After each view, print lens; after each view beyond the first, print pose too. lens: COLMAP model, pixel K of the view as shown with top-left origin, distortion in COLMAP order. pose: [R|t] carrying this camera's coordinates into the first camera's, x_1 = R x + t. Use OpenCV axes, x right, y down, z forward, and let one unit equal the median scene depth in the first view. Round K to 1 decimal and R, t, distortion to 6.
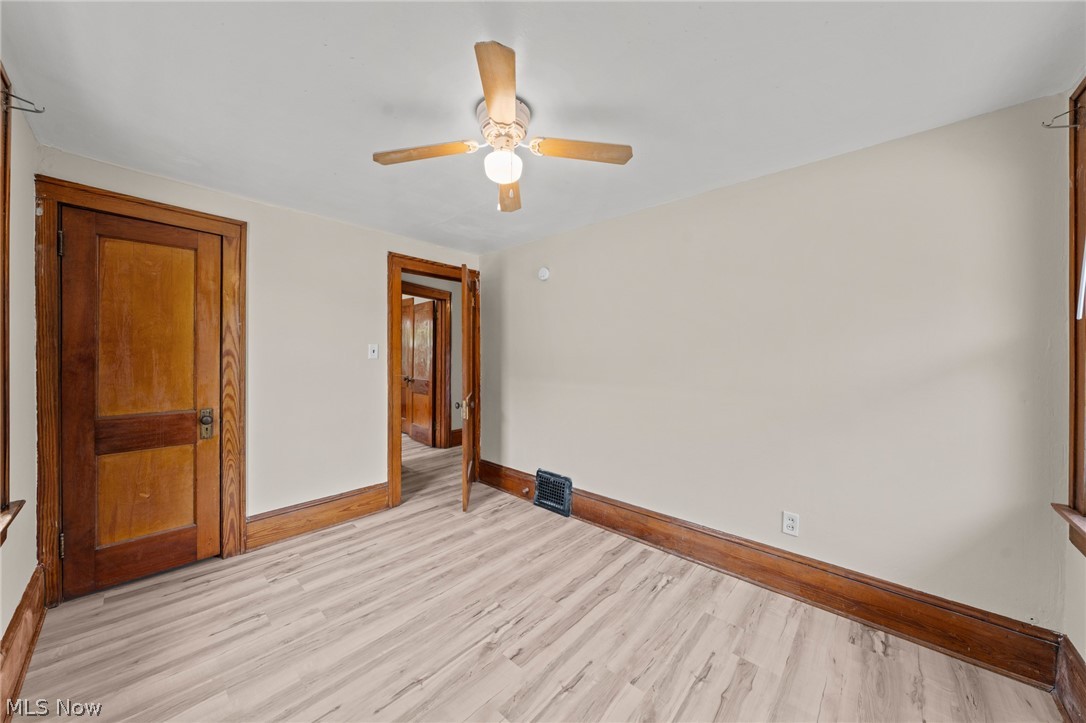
lens RADIAL K [[362.3, 0, 543.0], [0, 362.3, 361.5], [0, 0, 1]] dist [0.000789, 0.000044]
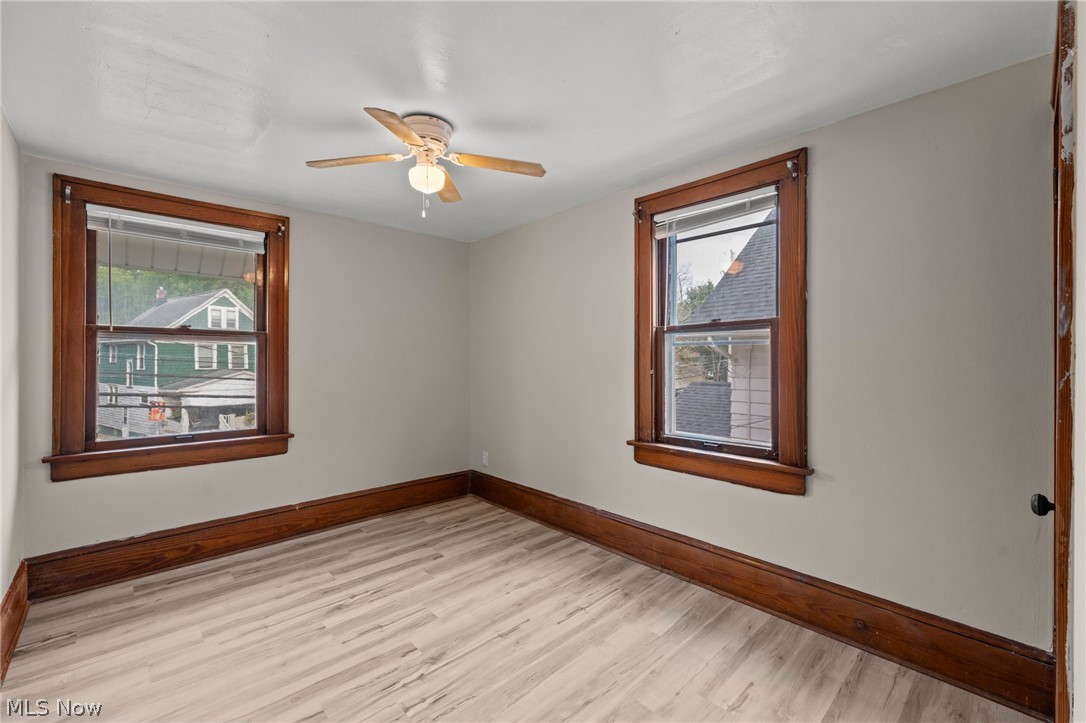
lens RADIAL K [[447.6, 0, 543.0], [0, 447.6, 361.5], [0, 0, 1]] dist [-0.000028, -0.000082]
pose [[-0.996293, -0.005853, 0.085827, -0.545523], [-0.004897, 0.999924, 0.011343, -0.007573], [-0.085887, 0.010880, -0.996245, 2.205200]]
